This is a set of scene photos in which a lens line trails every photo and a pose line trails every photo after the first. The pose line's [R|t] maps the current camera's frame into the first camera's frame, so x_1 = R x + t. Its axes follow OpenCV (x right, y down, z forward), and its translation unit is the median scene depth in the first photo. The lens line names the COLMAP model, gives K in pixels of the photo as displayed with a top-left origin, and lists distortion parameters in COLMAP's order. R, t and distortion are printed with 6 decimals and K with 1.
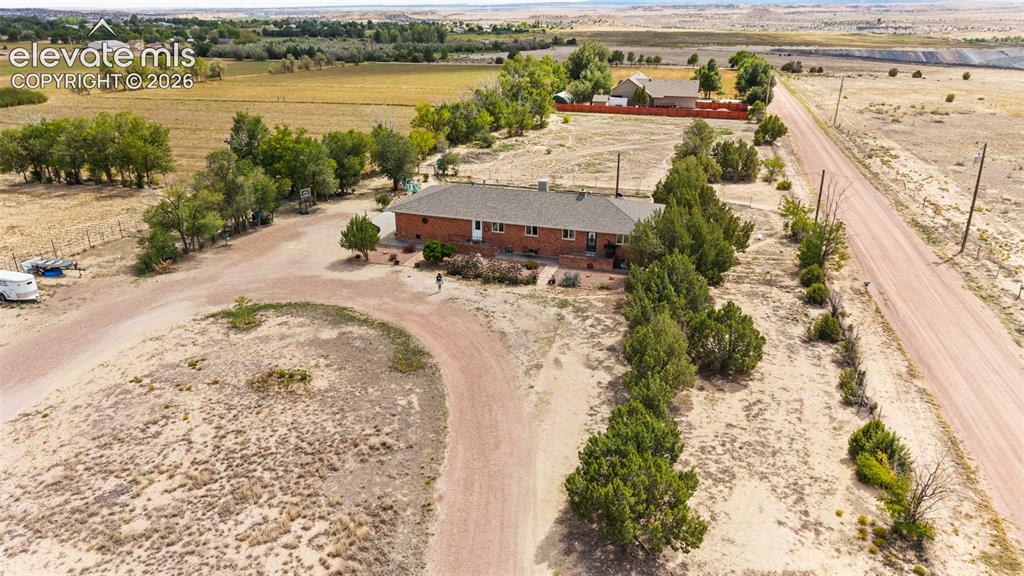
lens RADIAL K [[681.0, 0, 512.0], [0, 681.0, 288.0], [0, 0, 1]] dist [0.026455, -0.026673]
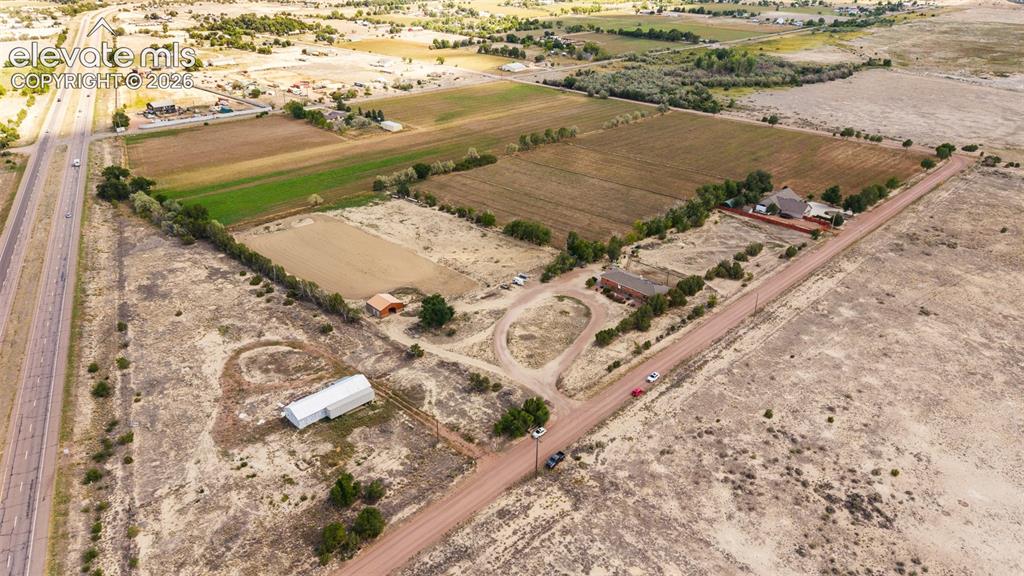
lens RADIAL K [[681.0, 0, 512.0], [0, 681.0, 288.0], [0, 0, 1]] dist [0.026455, -0.026673]
pose [[0.883818, 0.206391, -0.419843, 0.985368], [-0.172533, 0.977964, 0.117556, -0.400667], [0.434854, -0.031461, 0.899951, -2.623073]]
